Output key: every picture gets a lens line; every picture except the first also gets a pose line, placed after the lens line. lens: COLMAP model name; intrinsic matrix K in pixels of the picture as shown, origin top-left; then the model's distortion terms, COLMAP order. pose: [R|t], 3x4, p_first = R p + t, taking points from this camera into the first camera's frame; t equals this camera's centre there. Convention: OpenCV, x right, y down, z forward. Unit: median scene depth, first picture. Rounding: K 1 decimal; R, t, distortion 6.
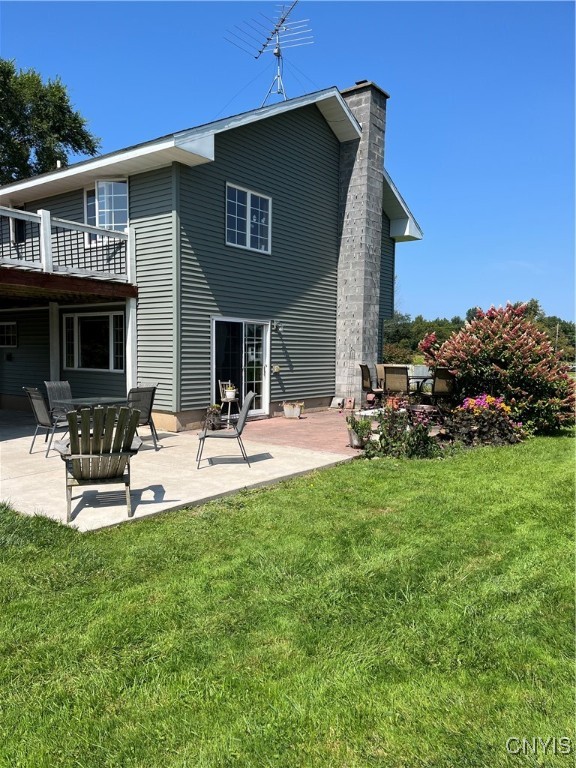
lens RADIAL K [[594.5, 0, 274.3], [0, 594.5, 399.8], [0, 0, 1]] dist [0.026011, -0.004281]
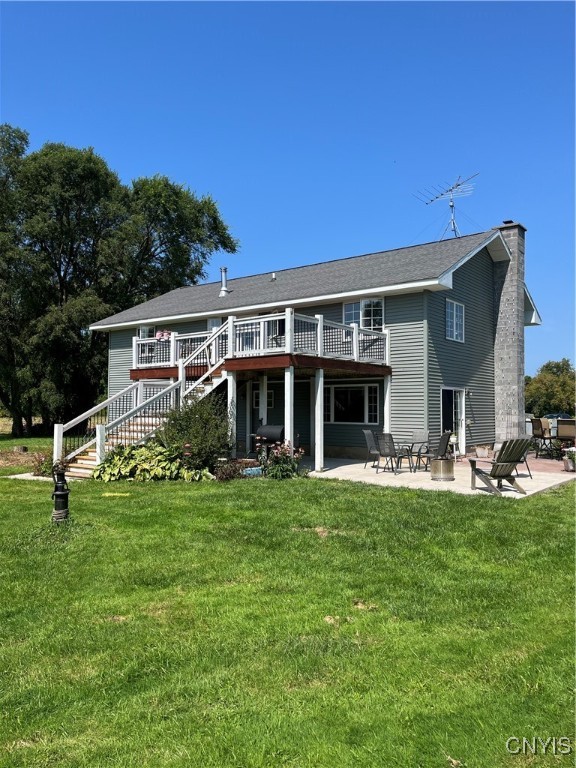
lens RADIAL K [[587.0, 0, 288.0], [0, 587.0, 384.0], [0, 0, 1]] dist [0.042674, -0.006955]
pose [[0.999841, -0.008388, -0.015706, -0.447600], [0.006380, 0.992292, -0.123761, 0.031862], [0.016623, 0.123641, 0.992188, -0.450430]]
